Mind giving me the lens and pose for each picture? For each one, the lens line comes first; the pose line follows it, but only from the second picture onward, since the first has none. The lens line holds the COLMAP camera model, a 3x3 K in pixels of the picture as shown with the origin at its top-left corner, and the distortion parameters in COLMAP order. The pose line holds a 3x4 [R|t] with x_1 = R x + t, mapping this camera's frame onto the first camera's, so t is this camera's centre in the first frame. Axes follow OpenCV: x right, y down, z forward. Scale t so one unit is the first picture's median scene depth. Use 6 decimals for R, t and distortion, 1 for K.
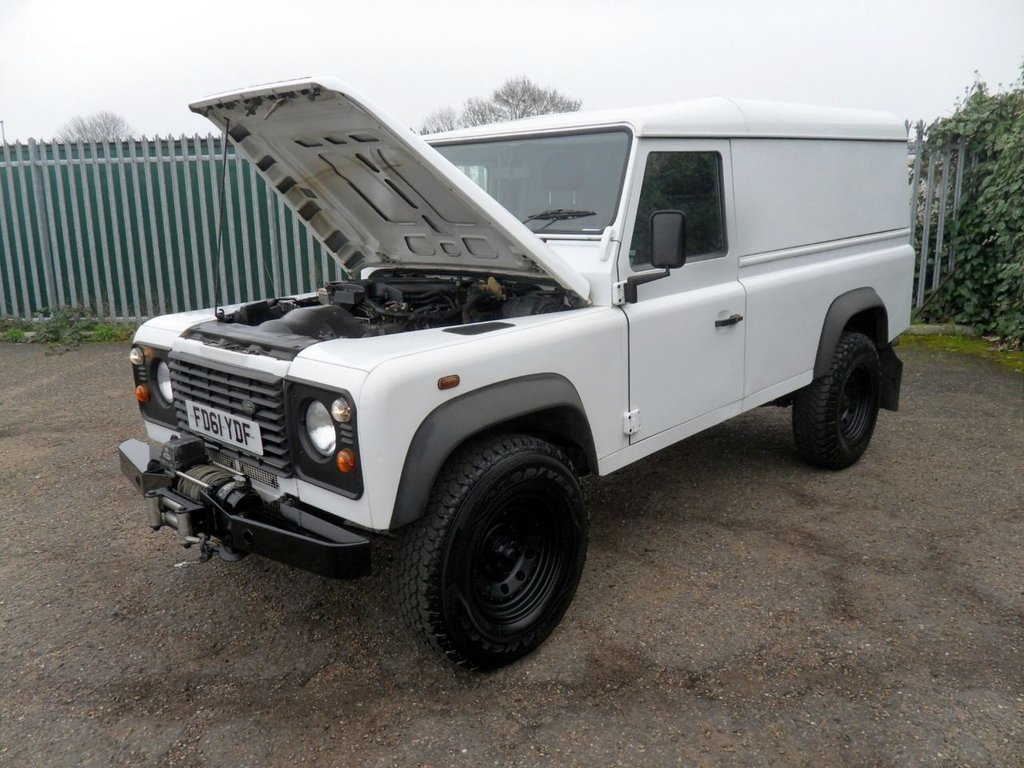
lens RADIAL K [[833.7, 0, 512.4], [0, 833.7, 394.0], [0, 0, 1]] dist [0.008046, -0.061095]
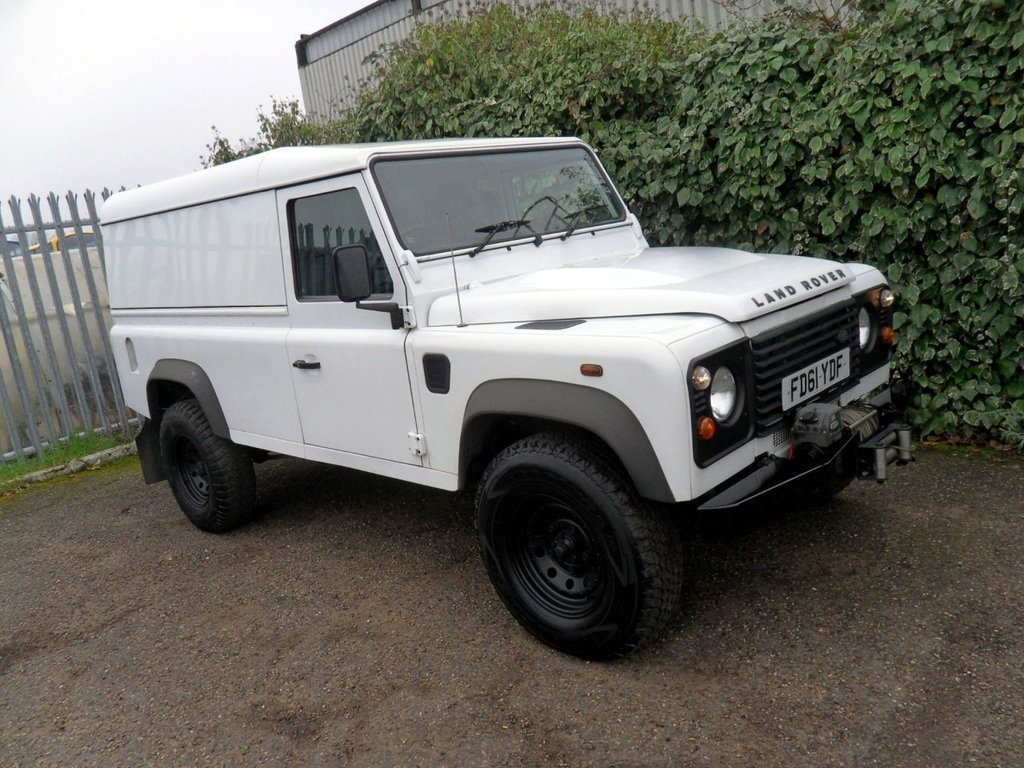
lens RADIAL K [[833.7, 0, 510.1], [0, 833.7, 389.2], [0, 0, 1]] dist [0.008046, -0.061095]
pose [[0.636339, -0.228585, 0.736764, 0.064602], [0.304709, 0.951902, 0.032158, -0.120272], [-0.708678, 0.204036, 0.675385, 0.562678]]
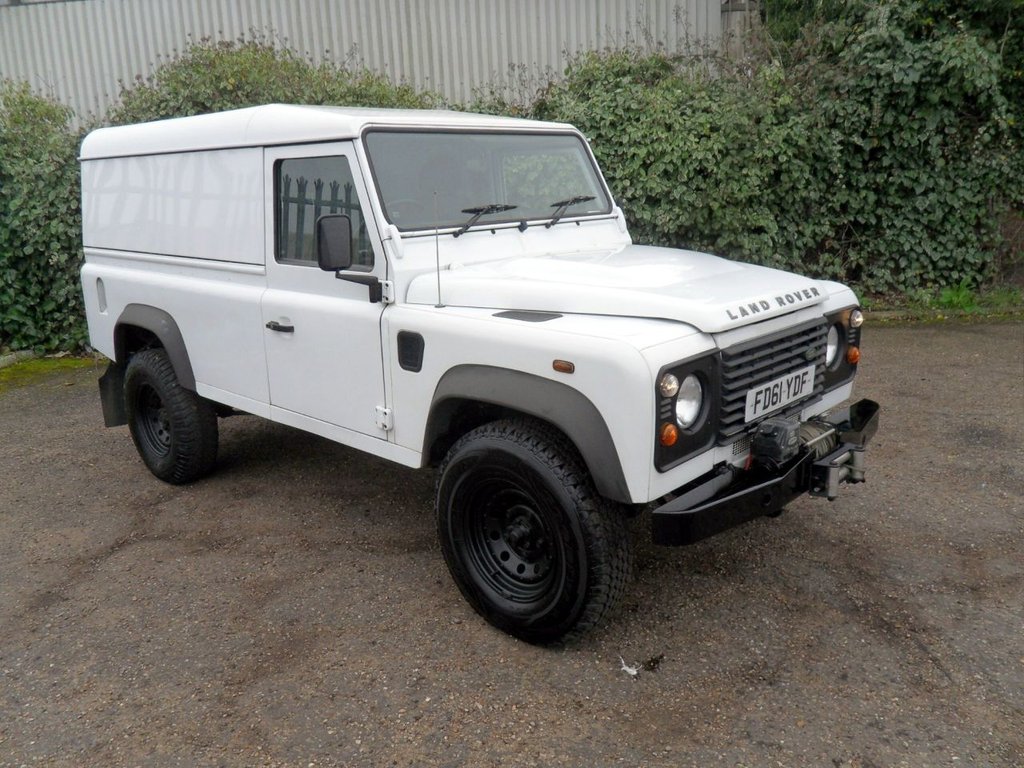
lens RADIAL K [[833.7, 0, 503.3], [0, 833.7, 392.9], [0, 0, 1]] dist [0.008046, -0.061095]
pose [[0.004397, -0.222104, 0.975013, -1.246400], [0.275276, 0.937621, 0.212345, -0.252779], [-0.961355, 0.267464, 0.065263, 1.158519]]
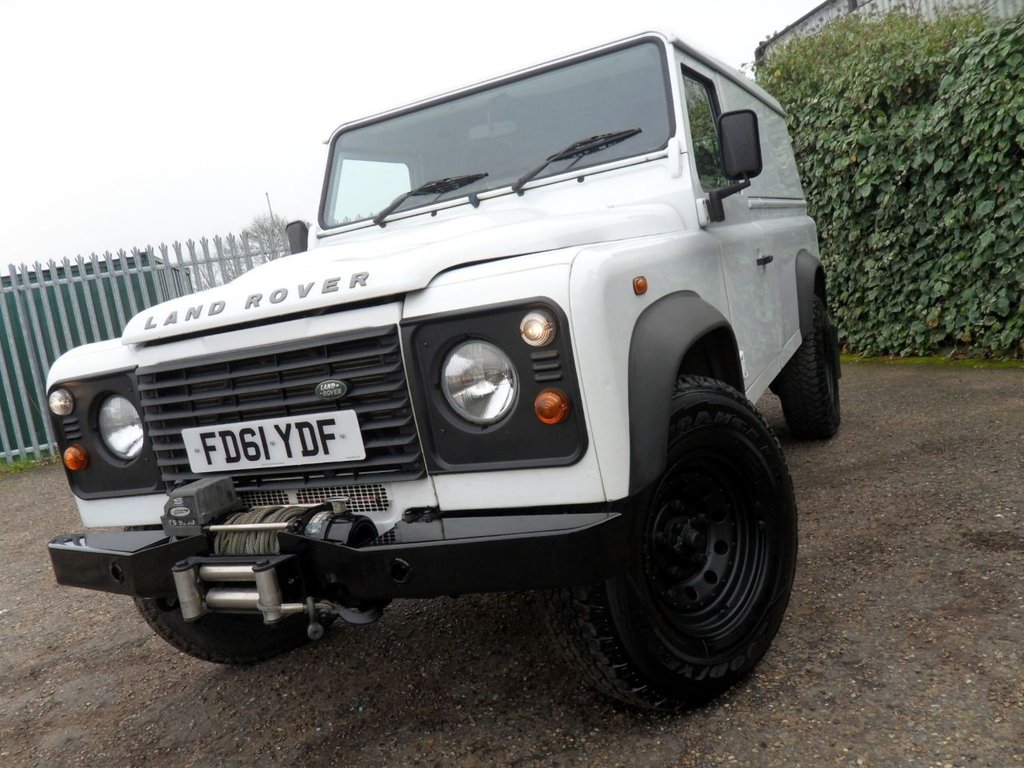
lens RADIAL K [[833.7, 0, 512.6], [0, 833.7, 388.5], [0, 0, 1]] dist [0.008046, -0.061095]
pose [[0.939485, -0.175297, 0.294344, -0.323316], [0.217580, 0.968955, -0.117408, 0.105873], [-0.264625, 0.174346, 0.948460, 0.288995]]
